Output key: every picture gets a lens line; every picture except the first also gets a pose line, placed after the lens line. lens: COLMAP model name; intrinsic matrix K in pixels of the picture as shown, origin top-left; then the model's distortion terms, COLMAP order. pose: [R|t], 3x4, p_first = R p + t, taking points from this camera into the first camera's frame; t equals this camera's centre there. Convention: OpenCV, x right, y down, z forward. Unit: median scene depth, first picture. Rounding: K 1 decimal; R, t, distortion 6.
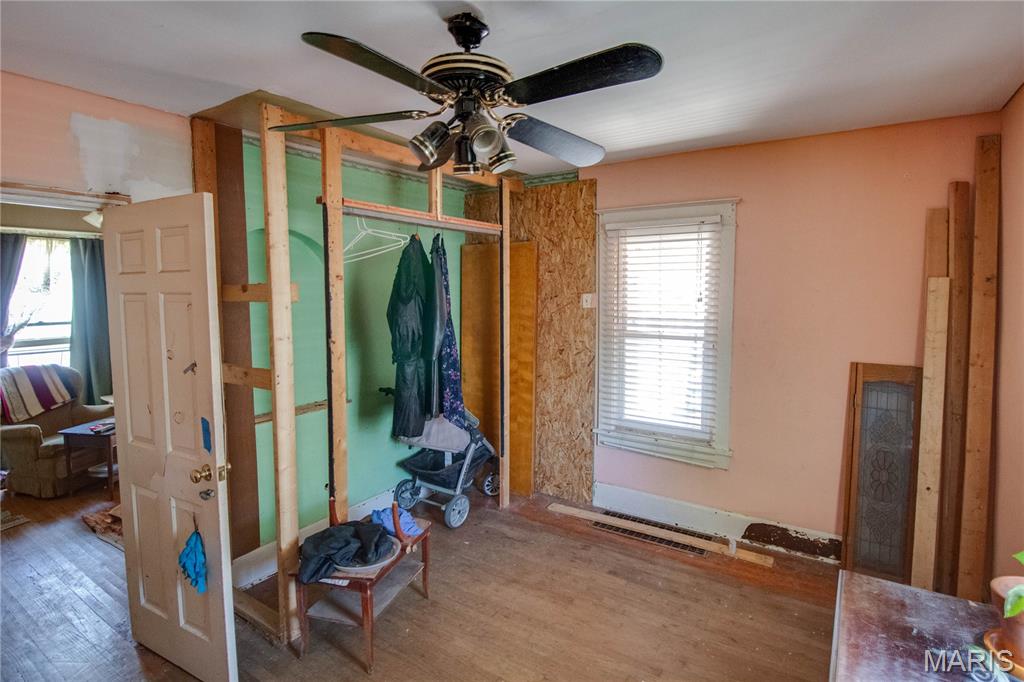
lens RADIAL K [[514.1, 0, 516.9], [0, 514.1, 337.4], [0, 0, 1]] dist [-0.000645, -0.000403]
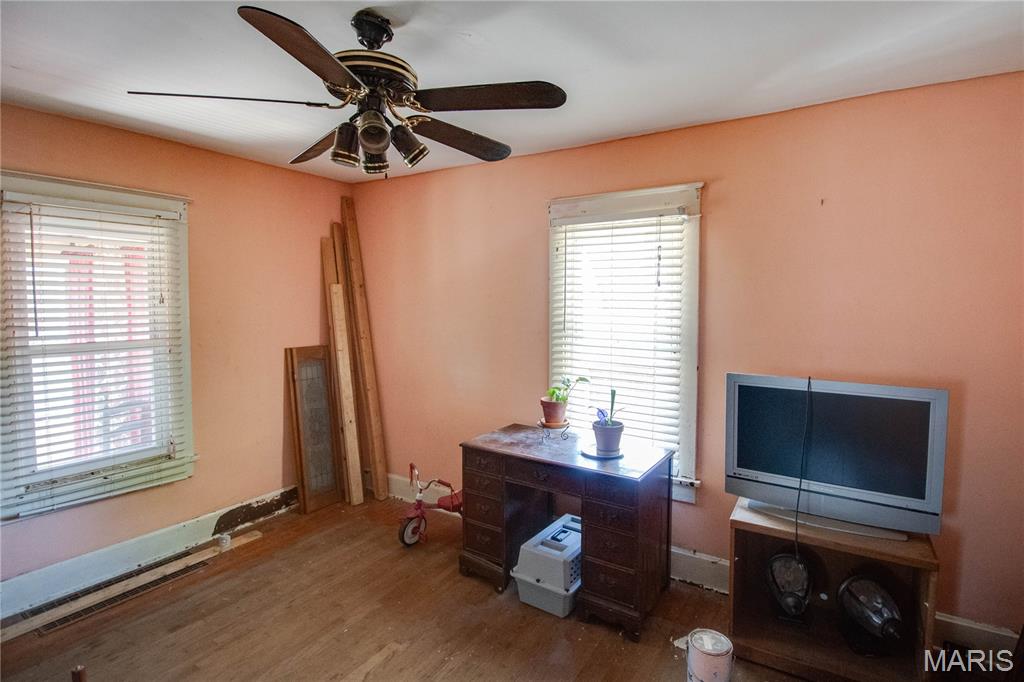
lens RADIAL K [[514.1, 0, 517.7], [0, 514.1, 345.0], [0, 0, 1]] dist [-0.000645, -0.000403]
pose [[-0.005001, -0.088395, 0.996073, -0.572748], [0.094992, 0.991539, 0.088469, -0.016877], [-0.995466, 0.095061, 0.003438, 0.379250]]
